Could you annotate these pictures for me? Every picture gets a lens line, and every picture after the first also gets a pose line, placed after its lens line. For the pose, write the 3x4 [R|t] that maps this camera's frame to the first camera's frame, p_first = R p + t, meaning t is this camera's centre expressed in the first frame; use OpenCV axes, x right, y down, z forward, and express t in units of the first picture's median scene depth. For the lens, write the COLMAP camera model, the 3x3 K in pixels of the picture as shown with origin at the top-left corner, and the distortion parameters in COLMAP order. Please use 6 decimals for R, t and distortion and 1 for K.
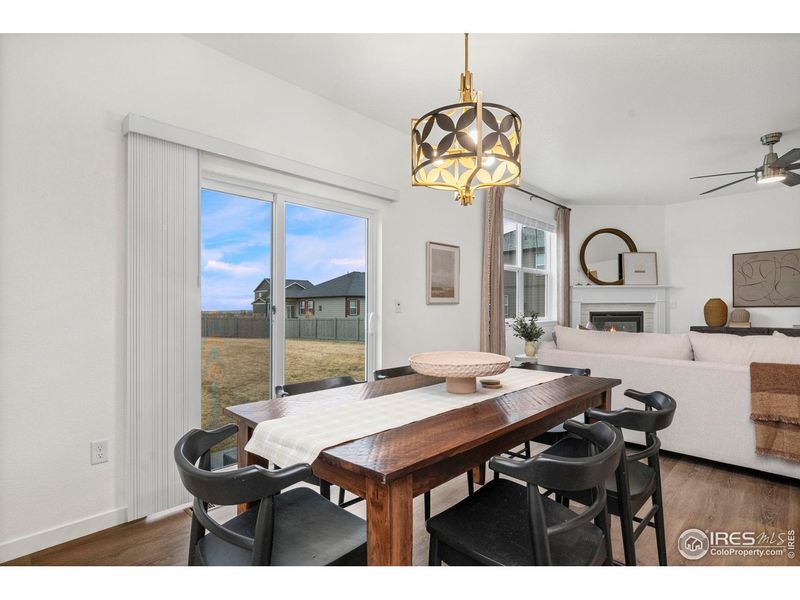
lens RADIAL K [[381.1, 0, 386.7], [0, 381.1, 310.6], [0, 0, 1]] dist [0.001552, -0.018358]
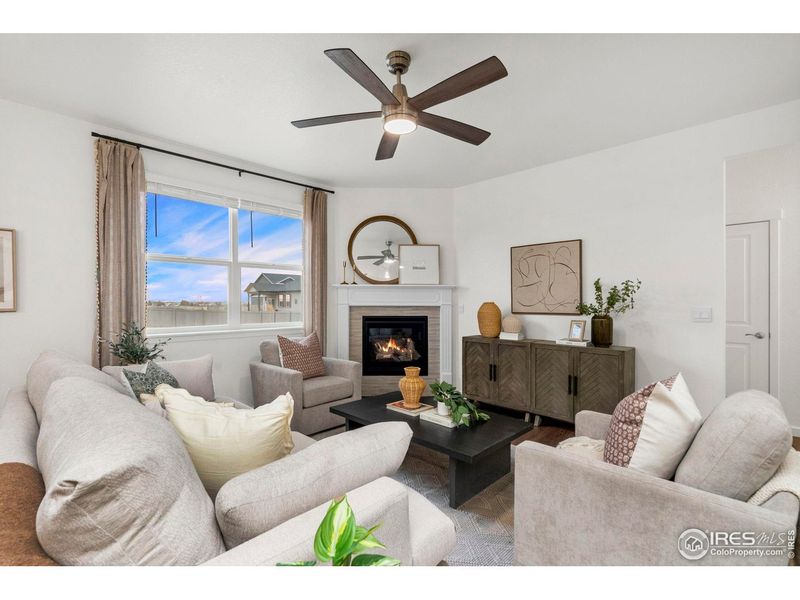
lens RADIAL K [[362.6, 0, 400.5], [0, 362.6, 302.9], [0, 0, 1]] dist [-0.000052, 0.000149]
pose [[0.999664, 0.007720, 0.024736, 0.614320], [-0.007675, 0.999969, -0.001887, -0.025940], [-0.024750, 0.001696, 0.999692, 0.216828]]
